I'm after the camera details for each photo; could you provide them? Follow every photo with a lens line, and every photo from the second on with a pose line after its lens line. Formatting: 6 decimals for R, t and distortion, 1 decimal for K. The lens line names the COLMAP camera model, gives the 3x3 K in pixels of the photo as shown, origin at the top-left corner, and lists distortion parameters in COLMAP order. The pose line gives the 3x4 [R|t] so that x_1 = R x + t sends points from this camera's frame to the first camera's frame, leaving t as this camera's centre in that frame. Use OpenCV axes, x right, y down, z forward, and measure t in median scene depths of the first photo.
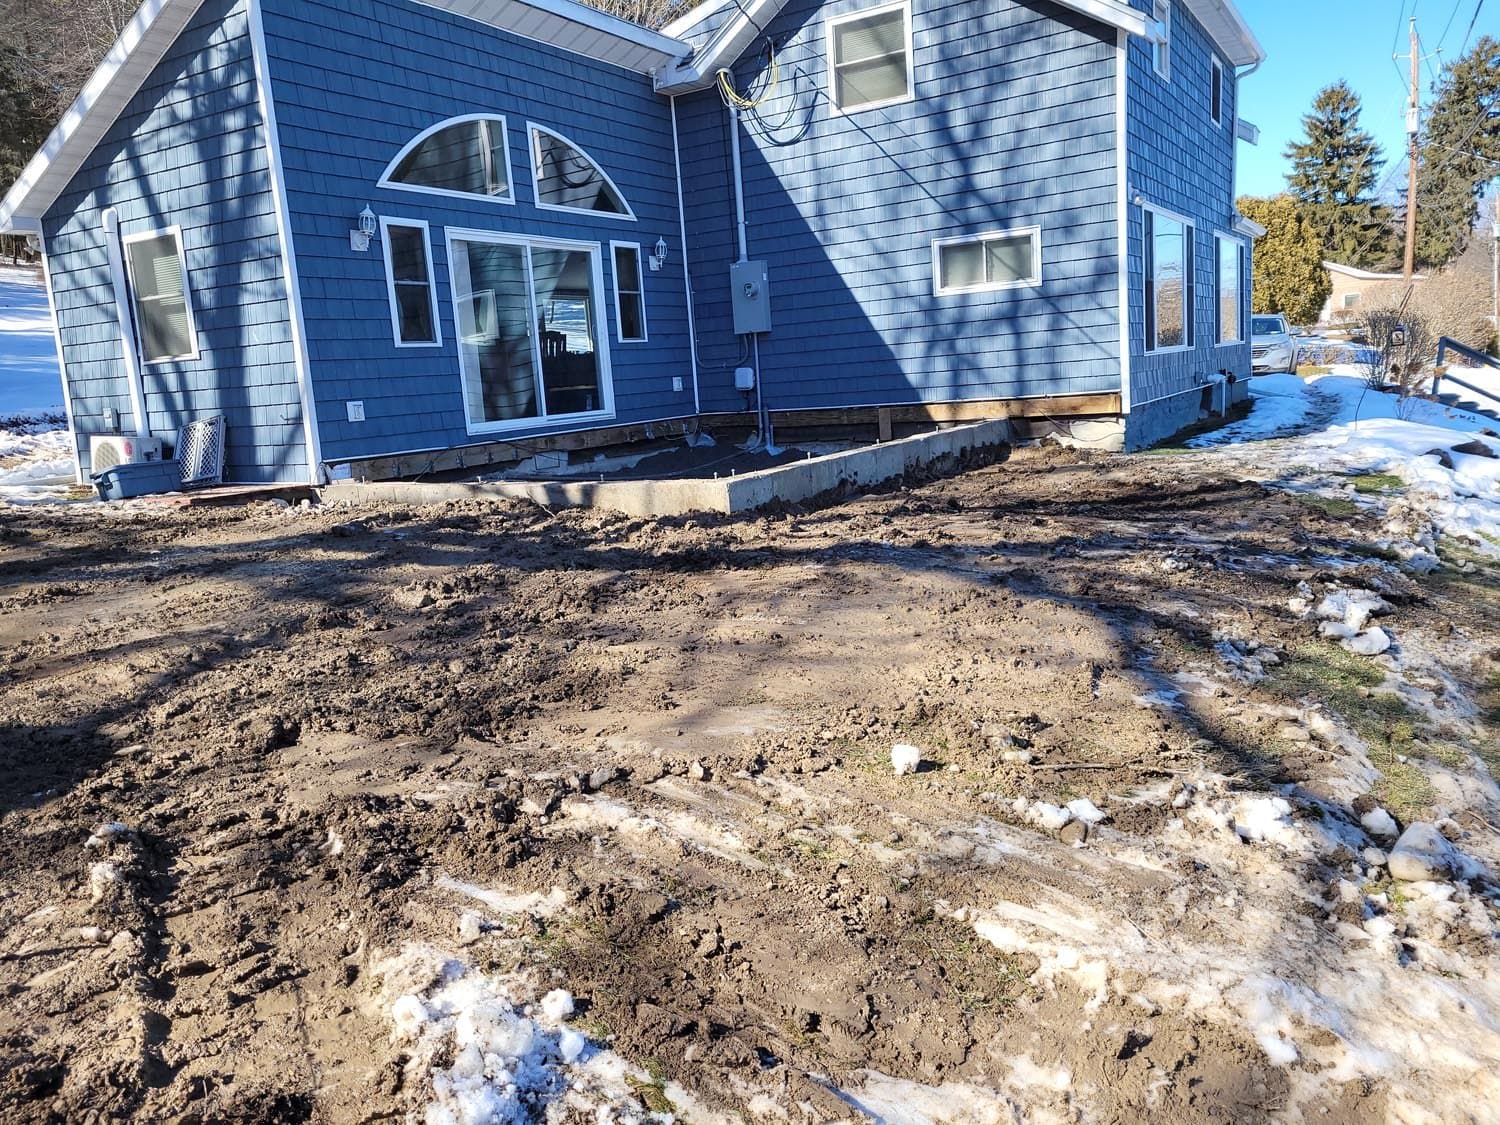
lens RADIAL K [[1125.7, 0, 747.6], [0, 1125.7, 562.2], [0, 0, 1]] dist [0.010486, 0.005247]
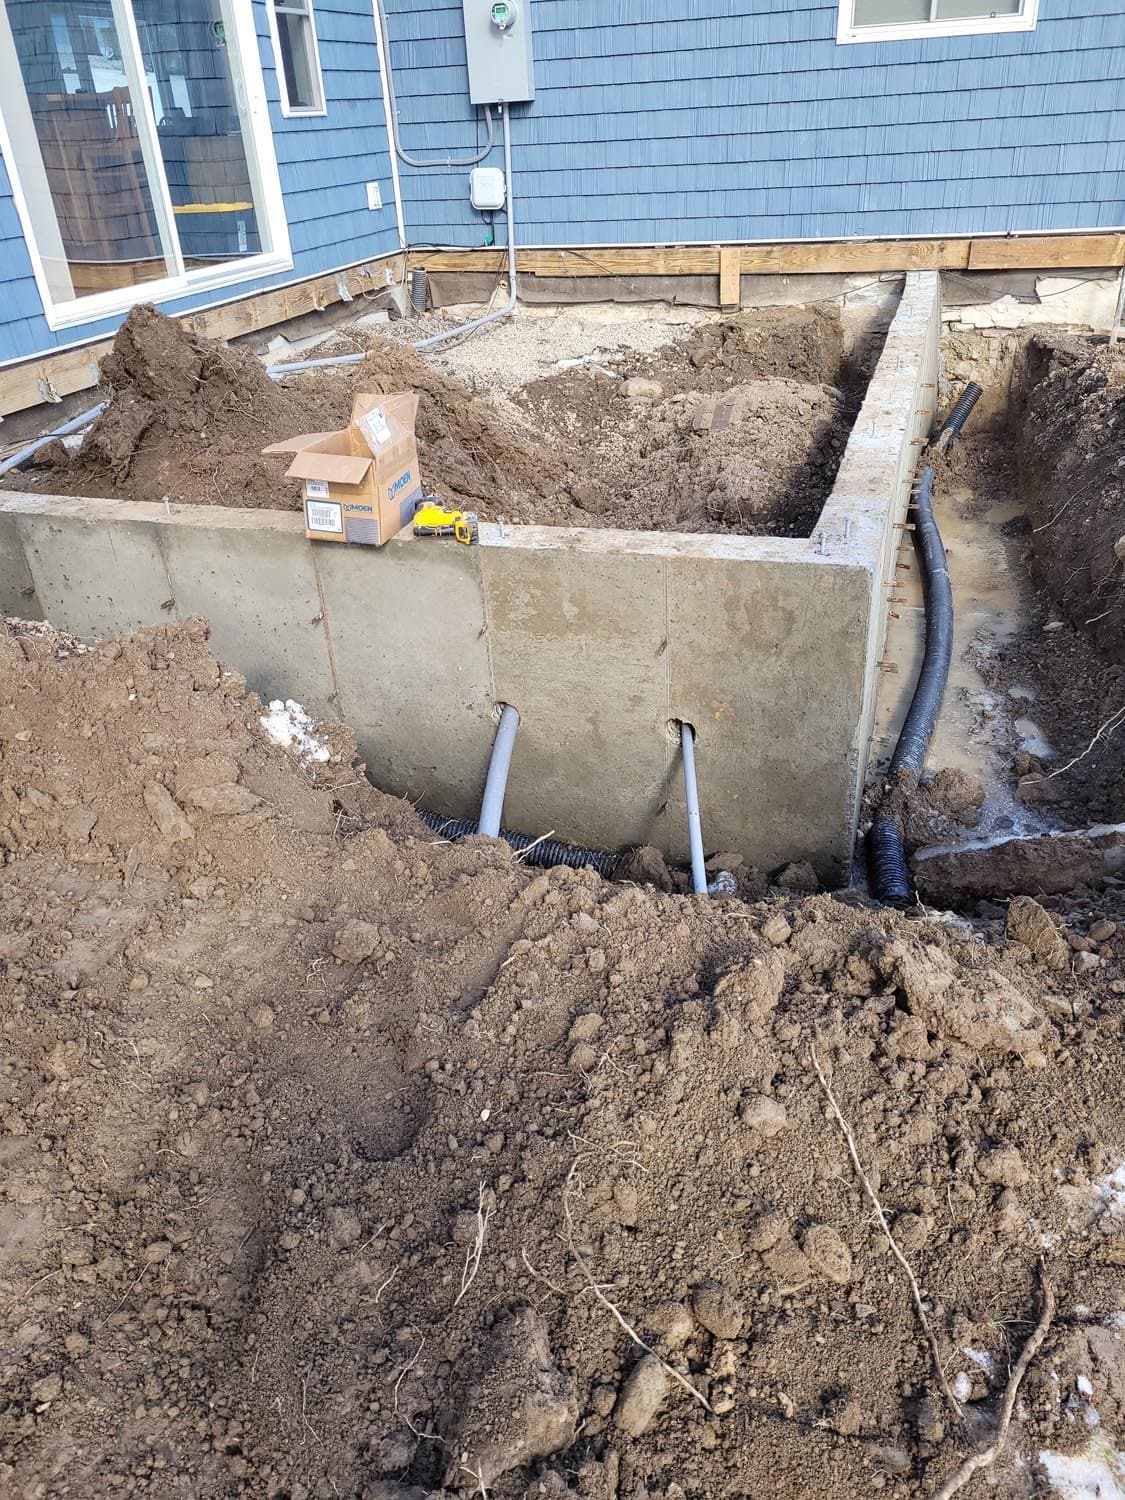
lens RADIAL K [[1125.7, 0, 565.0], [0, 1125.7, 747.7], [0, 0, 1]] dist [0.010486, 0.005247]
pose [[0.973106, -0.093132, 0.210691, -0.120379], [0.019752, 0.944994, 0.326490, -0.078083], [-0.229508, -0.313548, 0.921419, 0.348574]]
